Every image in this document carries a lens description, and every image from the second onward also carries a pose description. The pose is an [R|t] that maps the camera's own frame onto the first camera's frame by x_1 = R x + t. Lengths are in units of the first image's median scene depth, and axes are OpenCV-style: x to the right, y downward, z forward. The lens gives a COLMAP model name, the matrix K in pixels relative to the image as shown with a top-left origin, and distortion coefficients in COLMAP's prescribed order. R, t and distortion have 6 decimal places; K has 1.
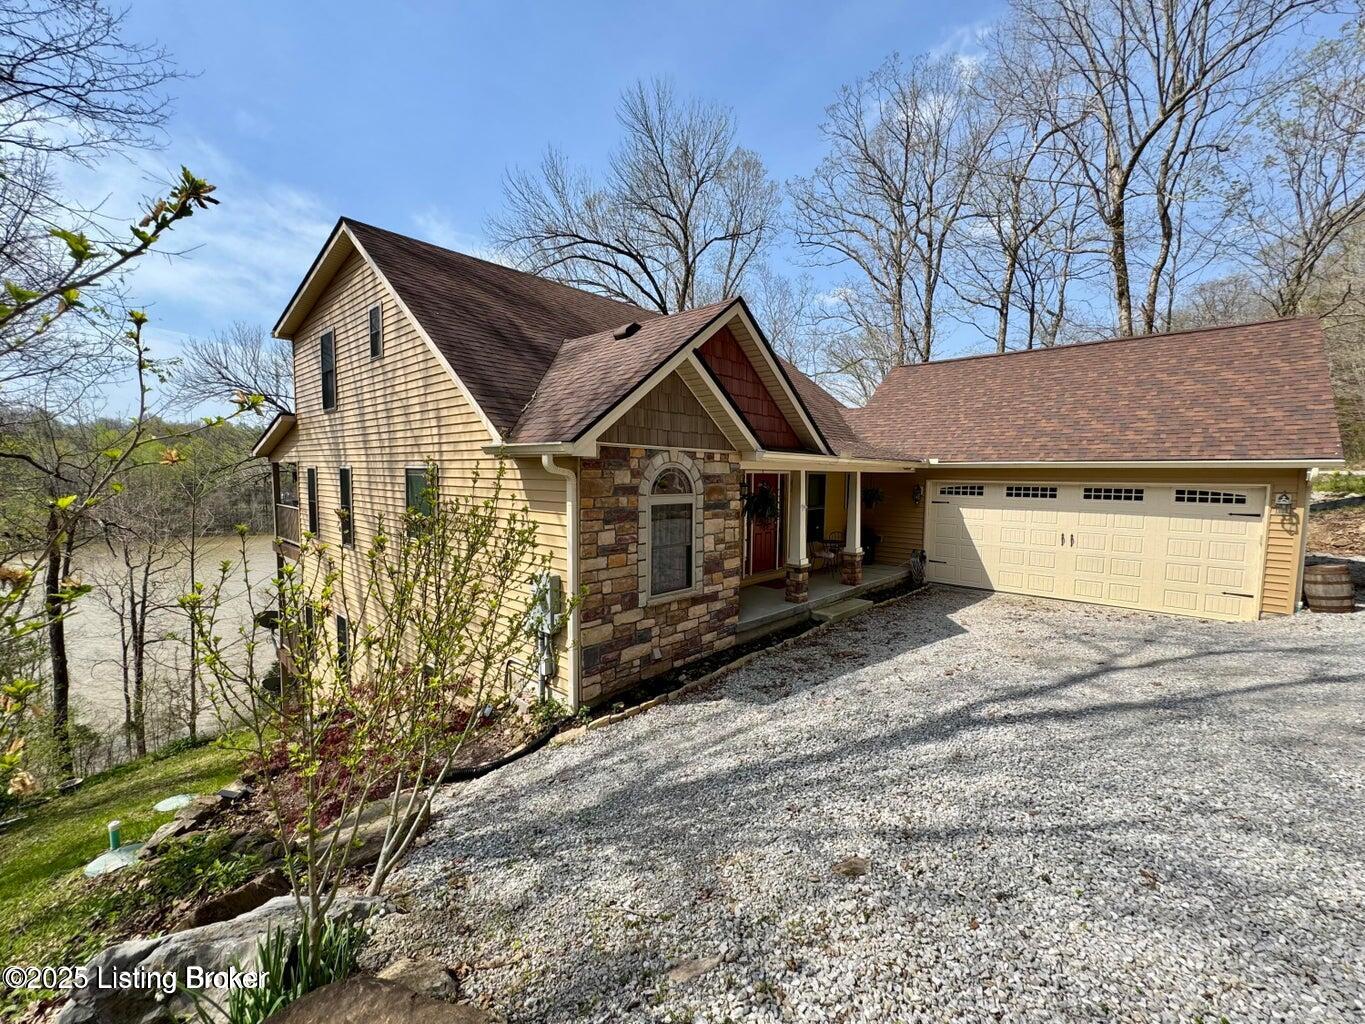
lens RADIAL K [[548.9, 0, 682.5], [0, 548.9, 512.0], [0, 0, 1]] dist [0.000795, 0.000001]
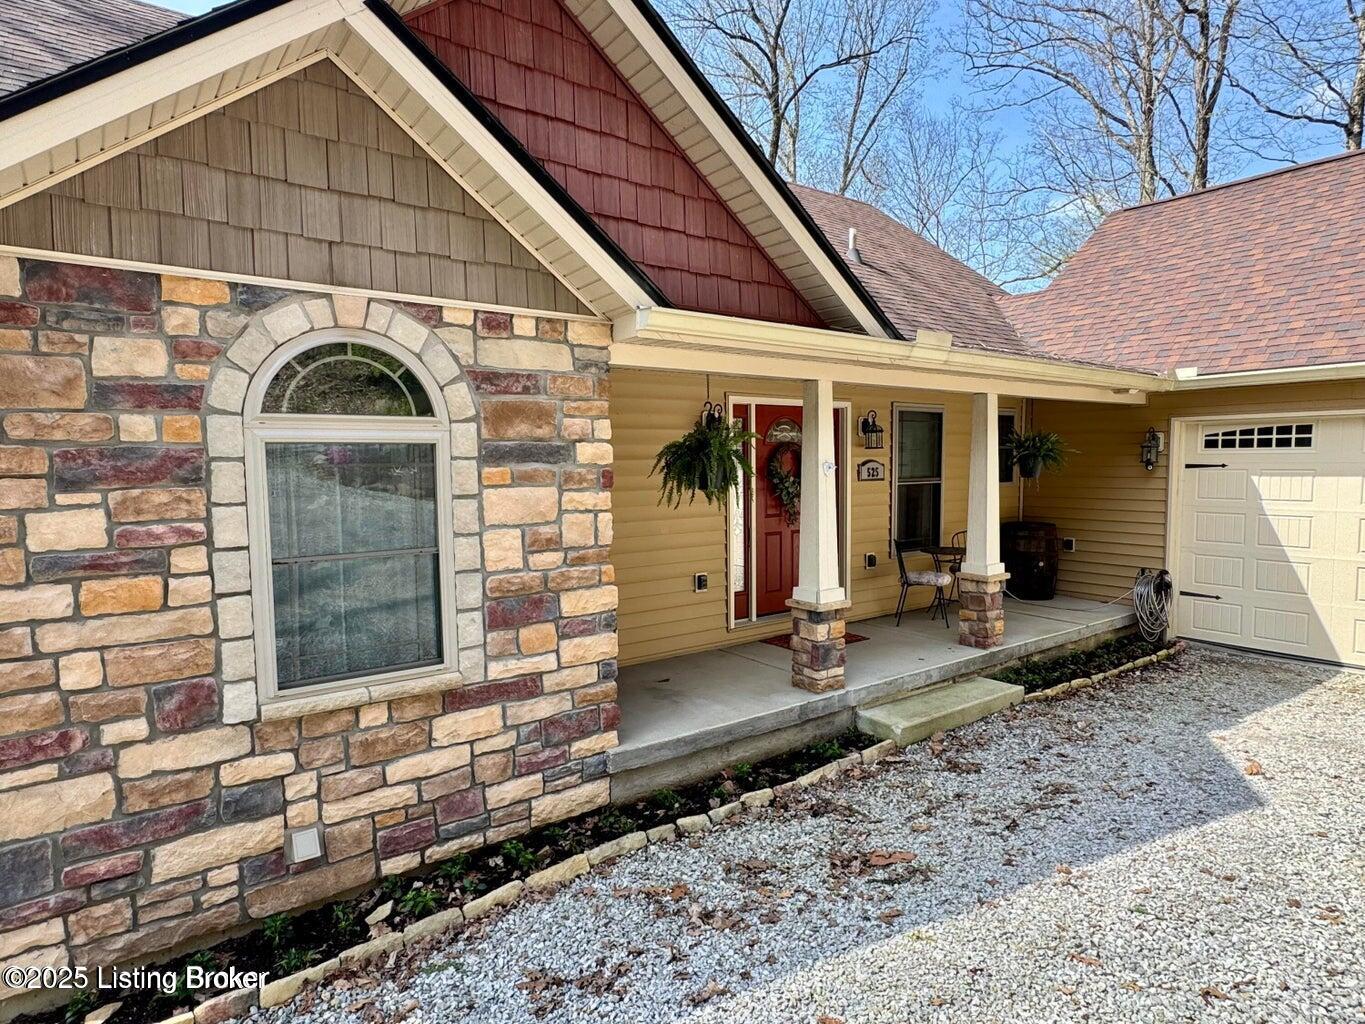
lens RADIAL K [[761.9, 0, 682.5], [0, 761.9, 512.0], [0, 0, 1]] dist [-0.002539, 0.001208]
pose [[0.981691, -0.005464, -0.190401, 0.251136], [0.005536, 0.999985, -0.000155, 0.028654], [0.190399, -0.000902, 0.981706, 0.454503]]
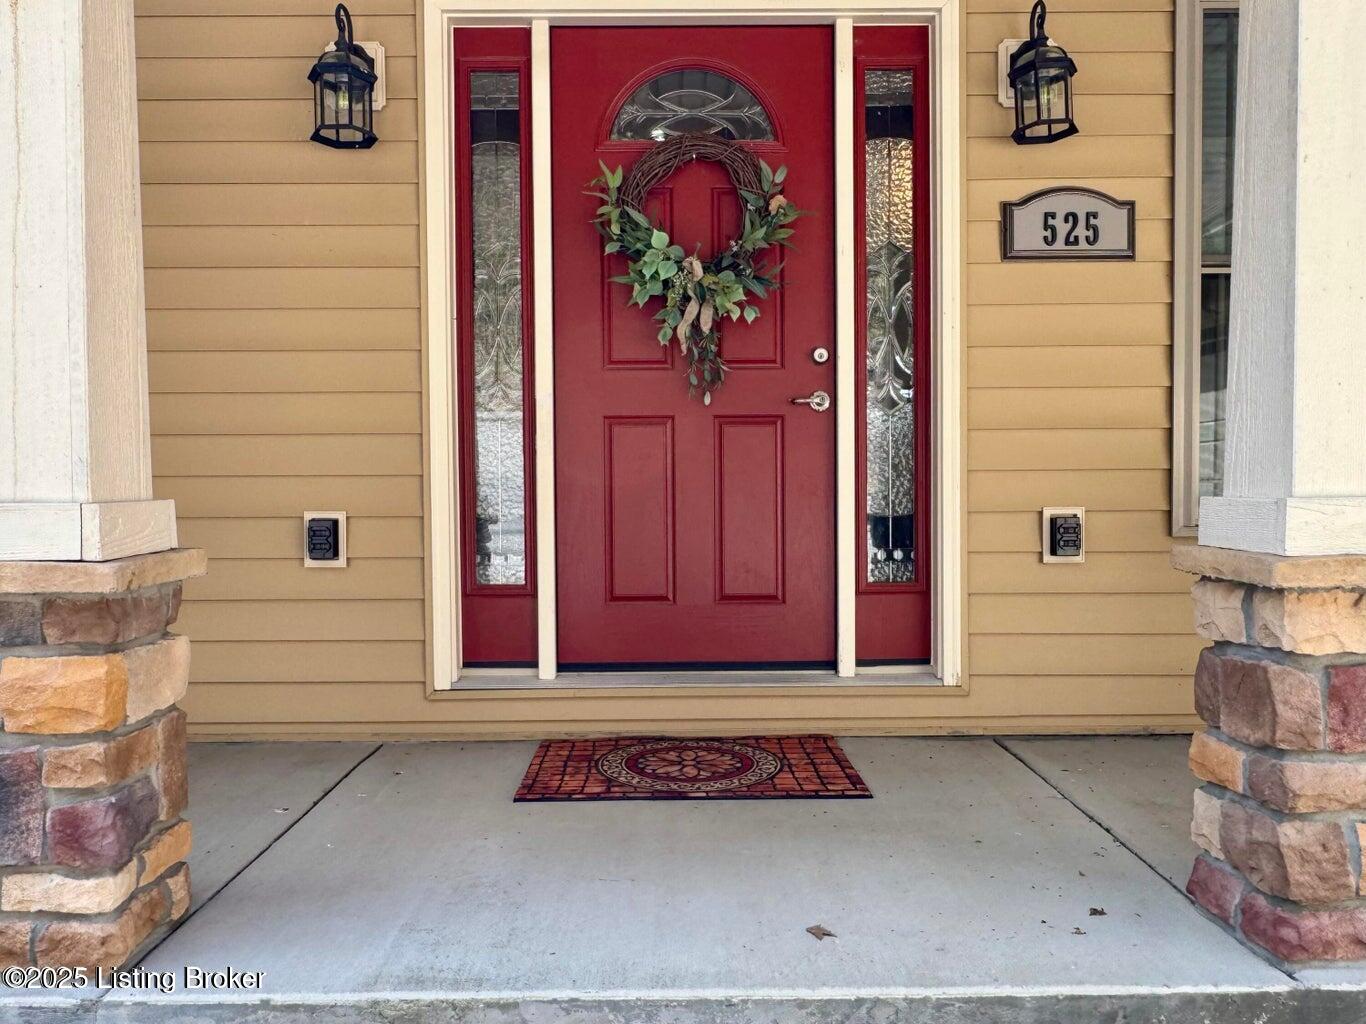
lens RADIAL K [[999.3, 0, 683.0], [0, 999.3, 512.0], [0, 0, 1]] dist [-0.001434, -0.000689]
pose [[0.679097, 0.001644, -0.734047, 0.475461], [-0.034692, 0.998952, -0.029859, 0.099259], [0.733229, 0.045743, 0.678442, 1.094424]]
